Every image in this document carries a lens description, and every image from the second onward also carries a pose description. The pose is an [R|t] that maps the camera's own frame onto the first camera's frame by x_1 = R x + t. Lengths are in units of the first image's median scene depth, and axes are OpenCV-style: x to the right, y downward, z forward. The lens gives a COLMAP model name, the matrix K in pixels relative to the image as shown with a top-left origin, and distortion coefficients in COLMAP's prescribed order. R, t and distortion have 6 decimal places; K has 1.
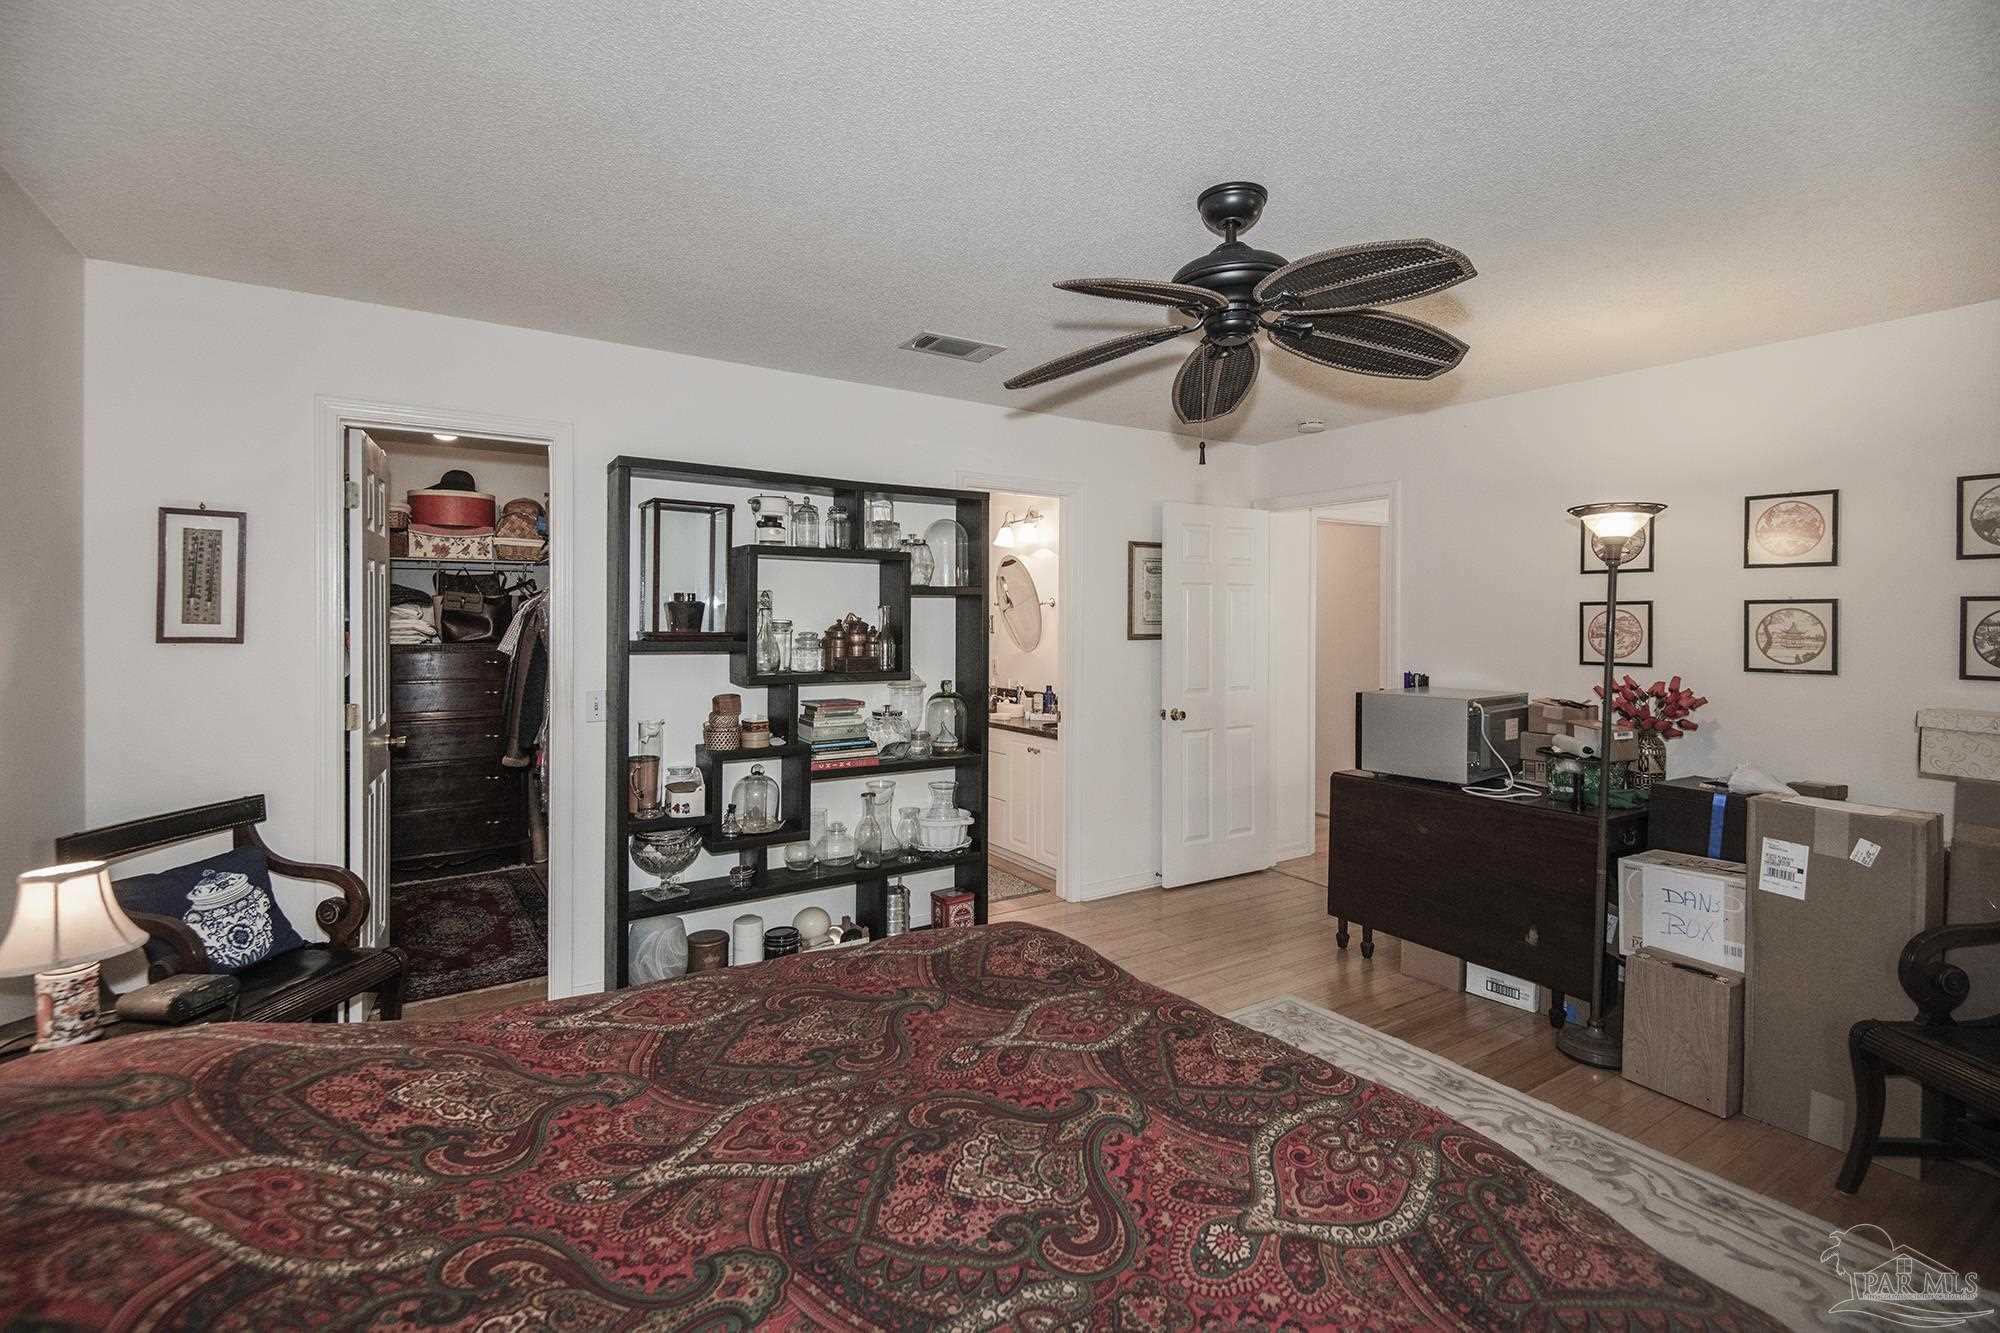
lens RADIAL K [[913.7, 0, 989.1], [0, 913.7, 631.9], [0, 0, 1]] dist [0.028606, -0.000073]
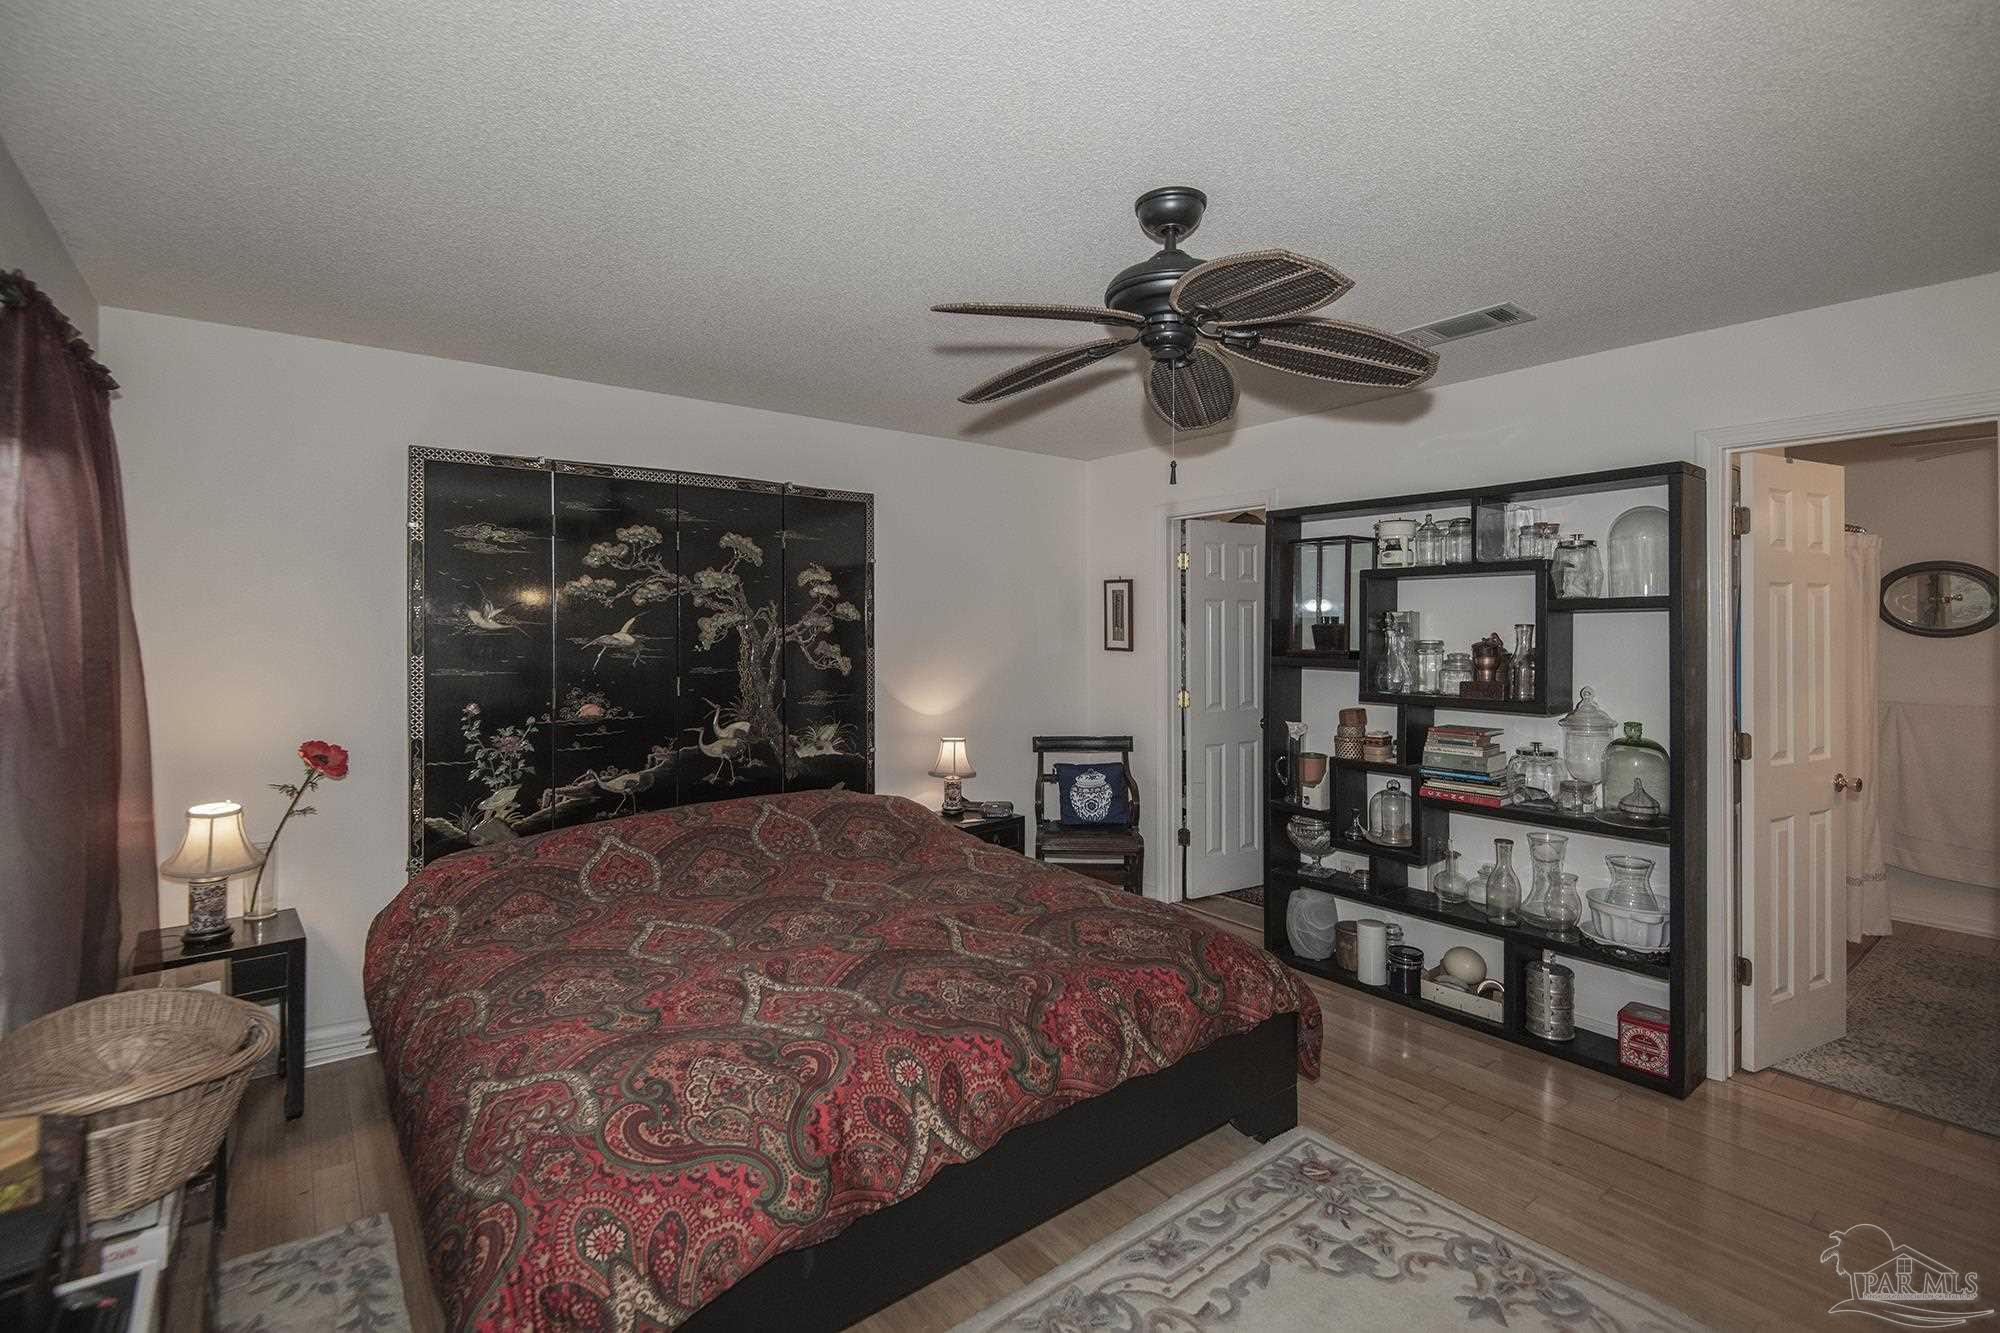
lens RADIAL K [[913.7, 0, 989.1], [0, 913.7, 631.9], [0, 0, 1]] dist [0.028606, -0.000073]
pose [[0.083027, -0.002198, -0.996545, 0.732009], [-0.014068, 0.999895, -0.003377, -0.012234], [0.996448, 0.014300, 0.082988, 0.450715]]
